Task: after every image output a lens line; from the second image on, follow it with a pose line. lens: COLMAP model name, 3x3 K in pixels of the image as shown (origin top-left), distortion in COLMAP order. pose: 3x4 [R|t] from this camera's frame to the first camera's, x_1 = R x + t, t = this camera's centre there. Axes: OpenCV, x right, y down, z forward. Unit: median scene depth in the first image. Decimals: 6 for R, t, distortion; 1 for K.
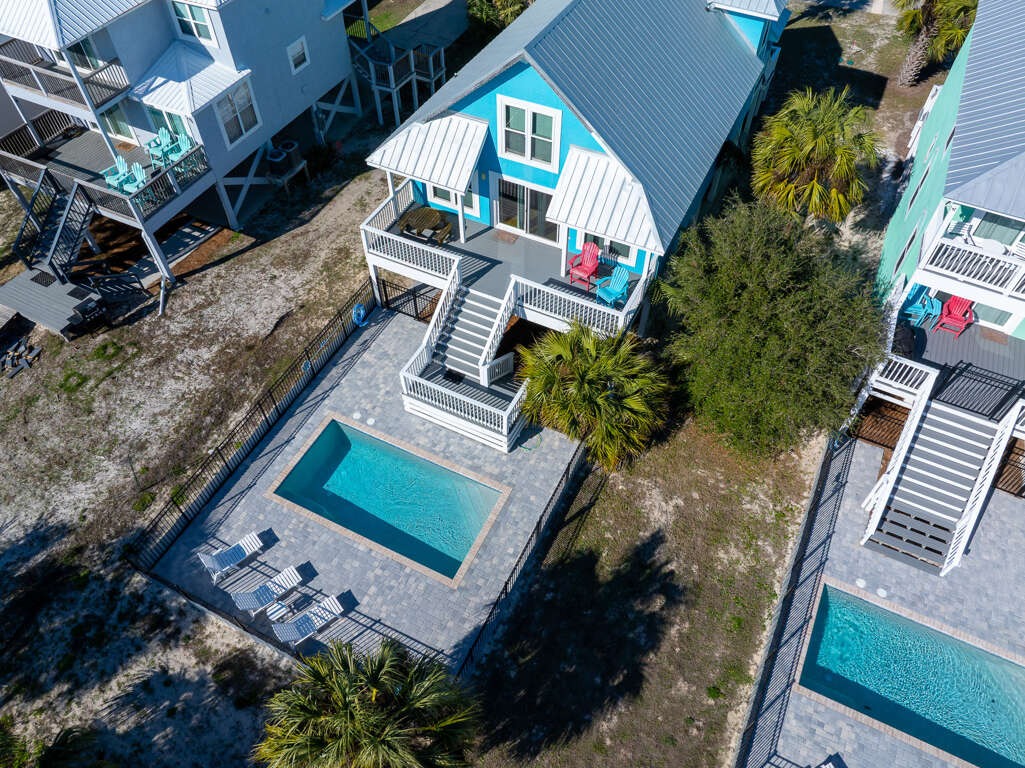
lens RADIAL K [[719.7, 0, 513.1], [0, 719.7, 380.3], [0, 0, 1]] dist [-0.038886, 0.000674]
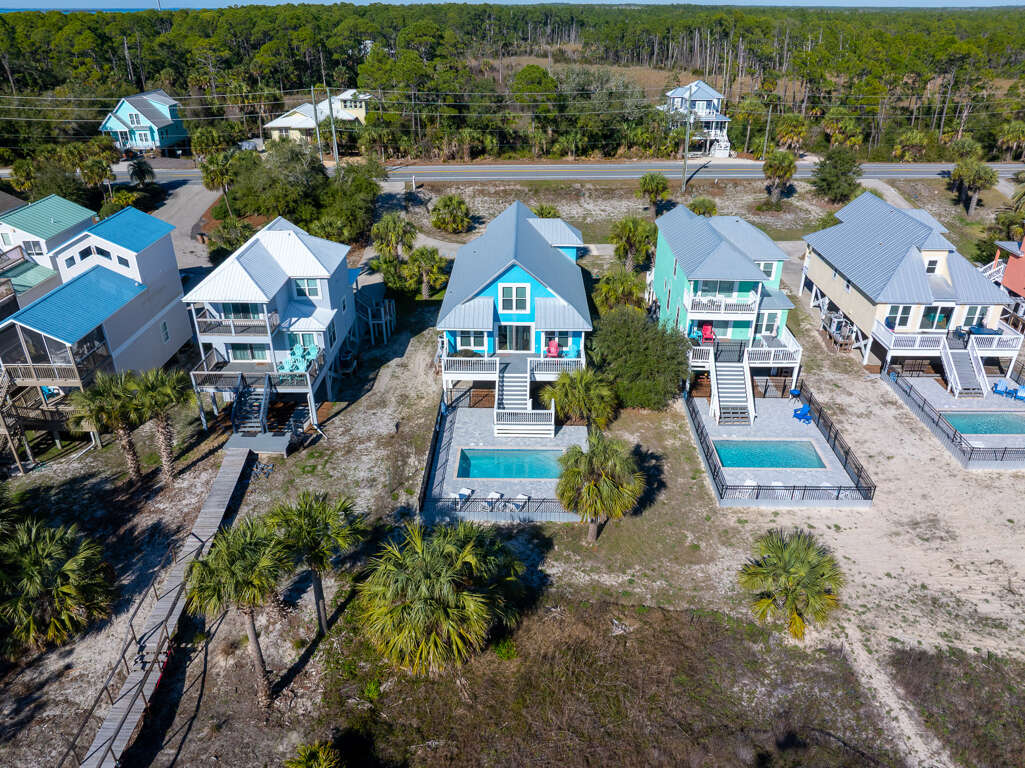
lens RADIAL K [[731.1, 0, 512.5], [0, 731.1, 384.0], [0, 0, 1]] dist [-0.073331, 0.051046]
pose [[0.906367, -0.200670, 0.371794, -0.846463], [0.330982, 0.884185, -0.329648, 0.606668], [-0.262584, 0.421839, 0.867814, -0.800337]]
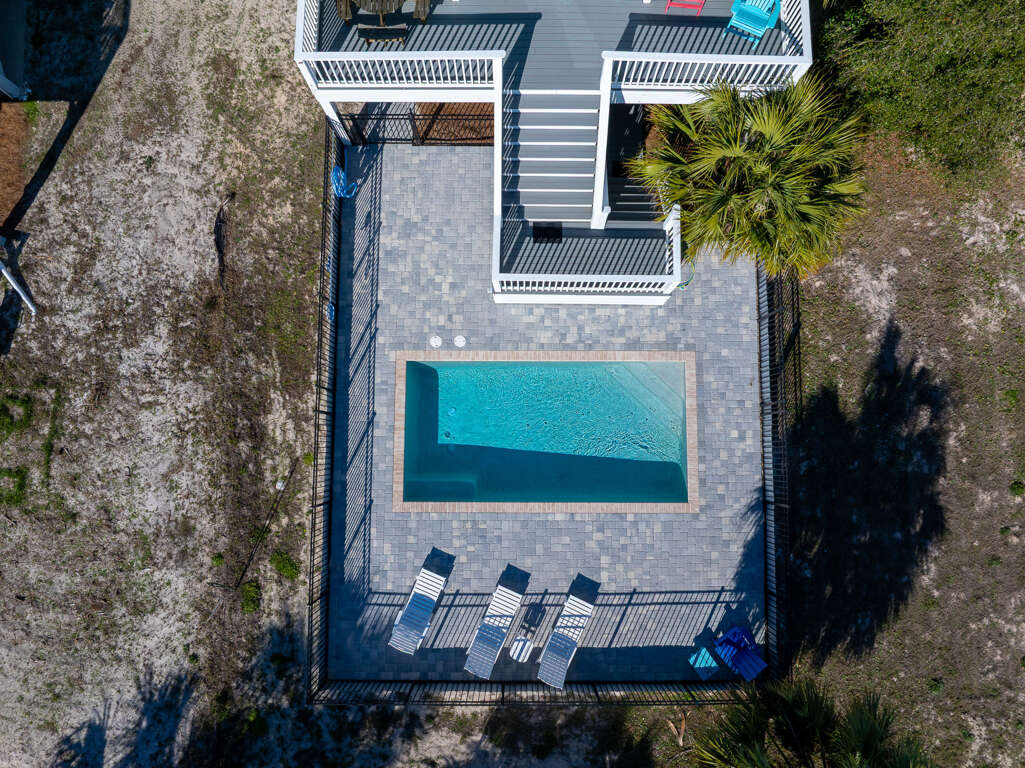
lens RADIAL K [[719.7, 0, 513.1], [0, 719.7, 380.3], [0, 0, 1]] dist [-0.038886, 0.000674]
pose [[0.899219, -0.435202, 0.044773, -0.209023], [0.342524, 0.763981, 0.546818, -0.285264], [-0.272182, -0.476373, 0.836053, 0.412374]]
